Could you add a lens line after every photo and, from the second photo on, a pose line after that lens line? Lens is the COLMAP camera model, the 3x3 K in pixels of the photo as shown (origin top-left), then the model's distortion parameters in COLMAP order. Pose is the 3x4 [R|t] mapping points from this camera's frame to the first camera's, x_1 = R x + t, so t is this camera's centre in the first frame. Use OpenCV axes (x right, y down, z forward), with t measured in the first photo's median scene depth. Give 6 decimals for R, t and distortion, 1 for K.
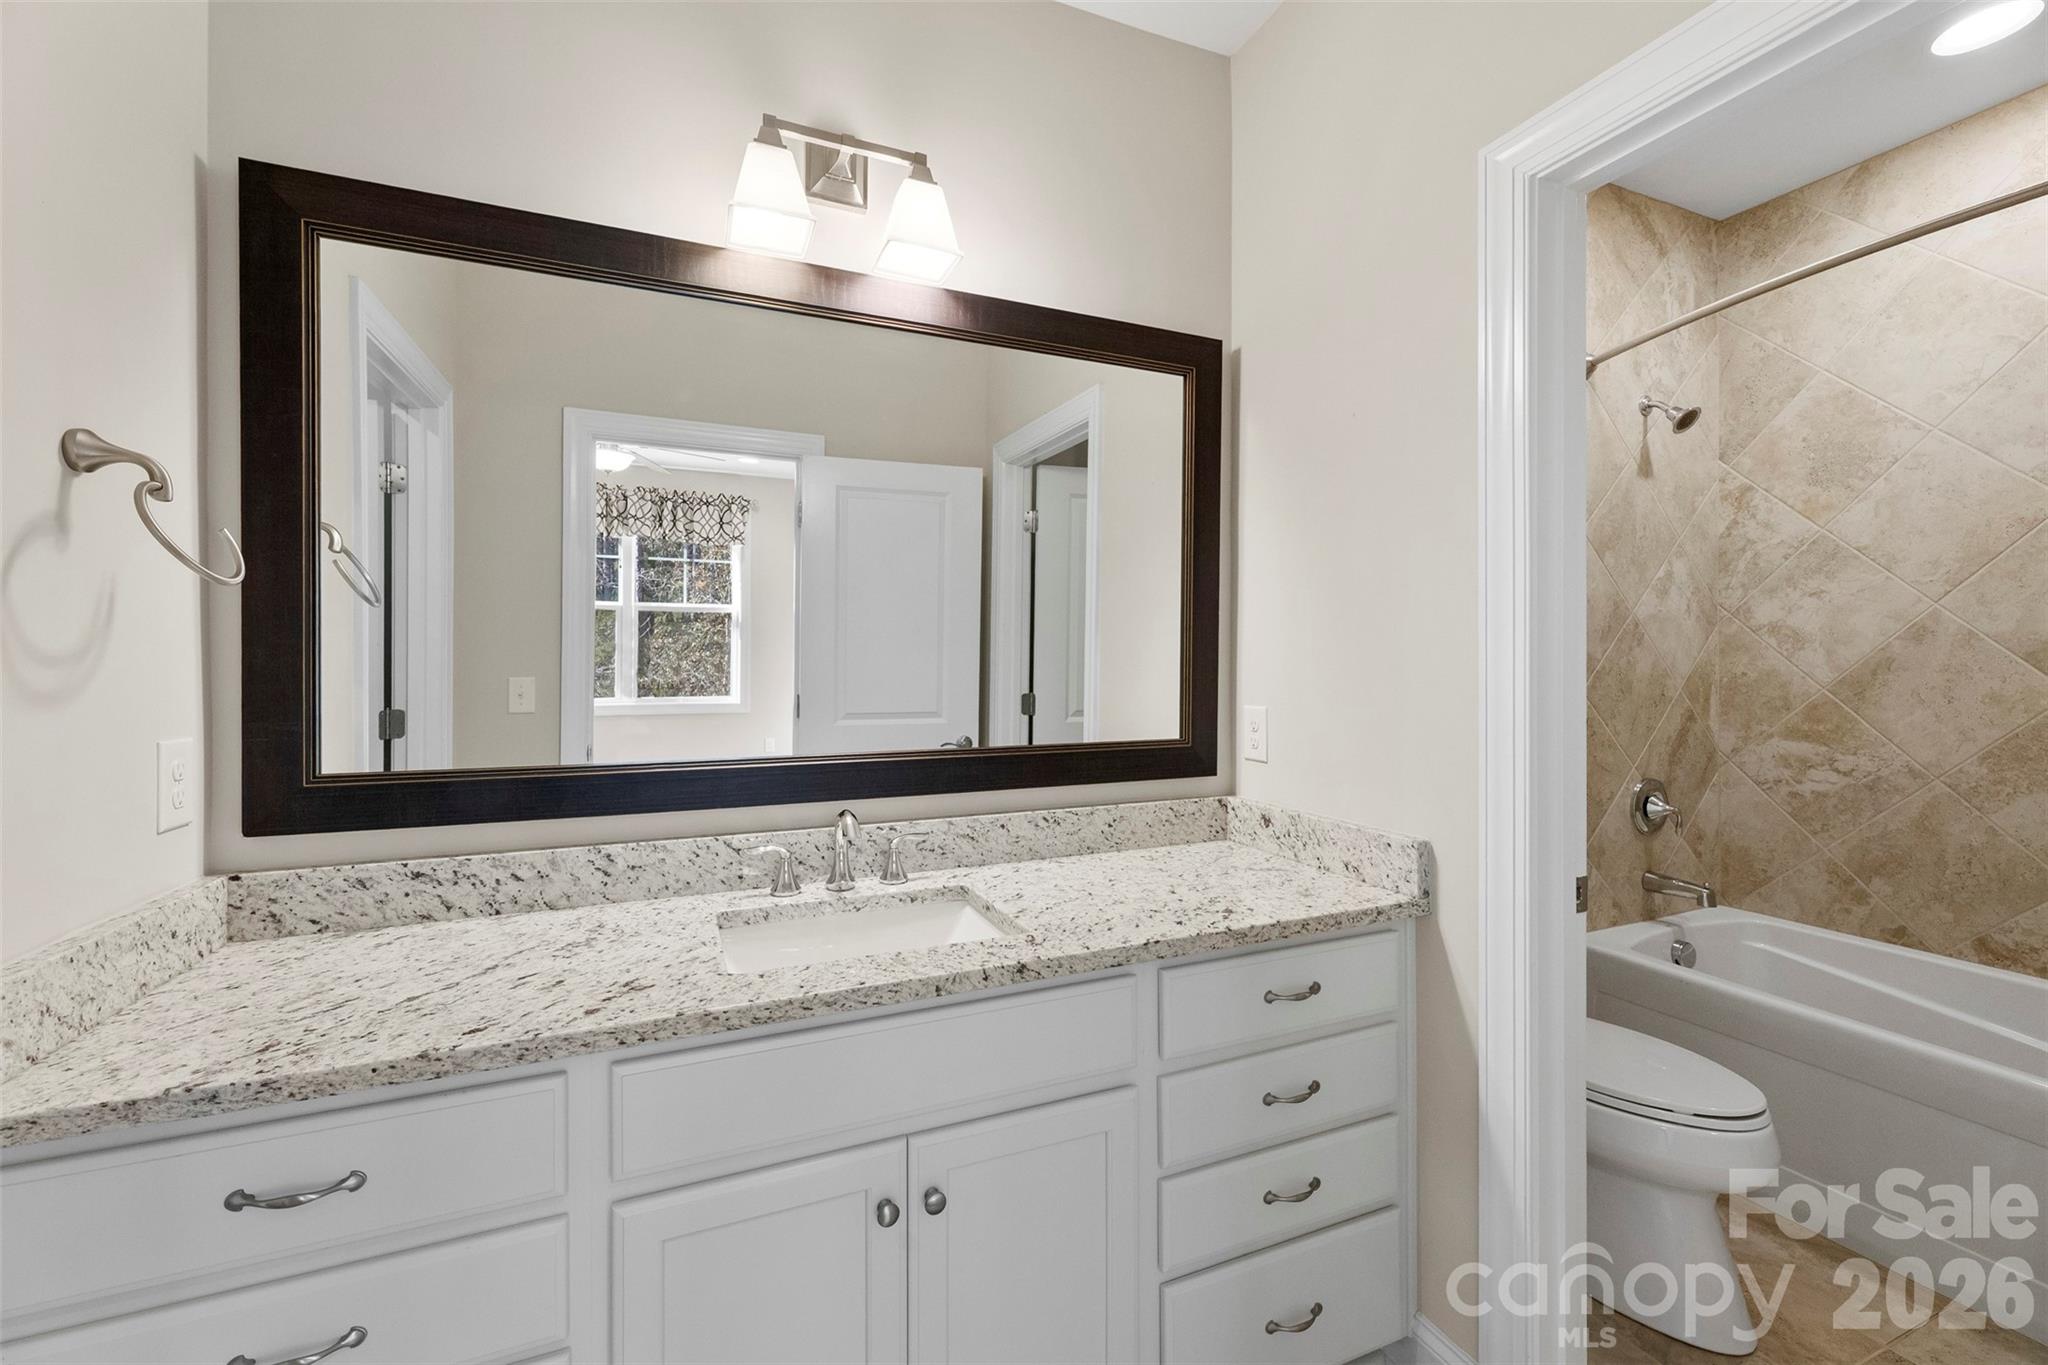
lens RADIAL K [[828.2, 0, 1024.3], [0, 828.2, 660.3], [0, 0, 1]] dist [0.002518, 0.000064]
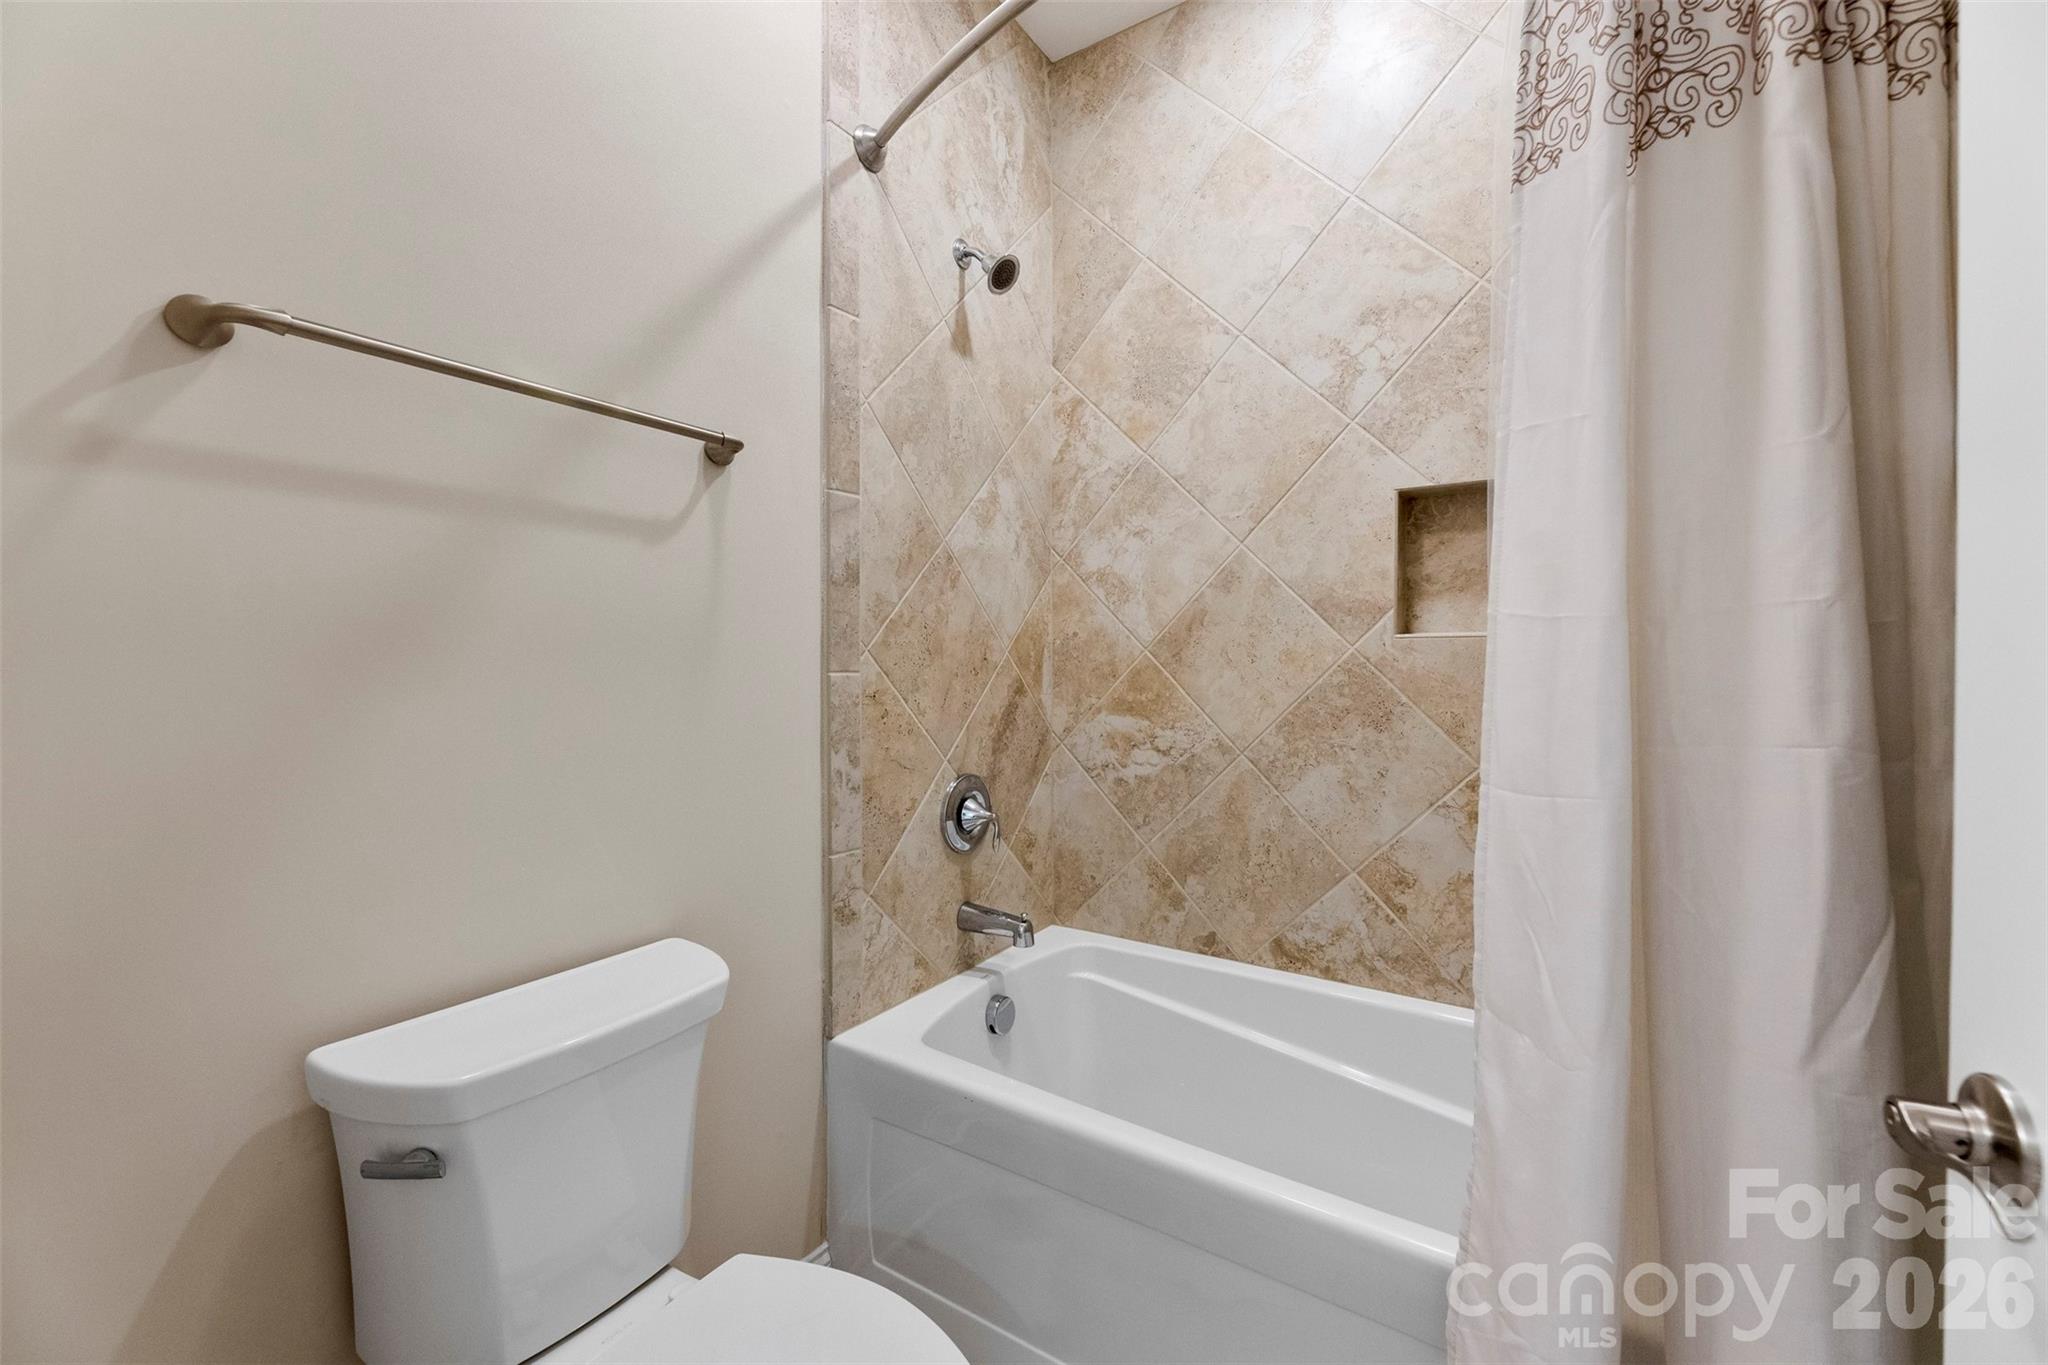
lens RADIAL K [[823.0, 0, 1023.4], [0, 823.0, 659.8], [0, 0, 1]] dist [0.000323, -0.000278]
pose [[0.836078, 0.003271, 0.548600, 0.411835], [-0.002795, 0.999995, -0.001702, 0.045109], [-0.548603, -0.000111, 0.836083, 0.383383]]
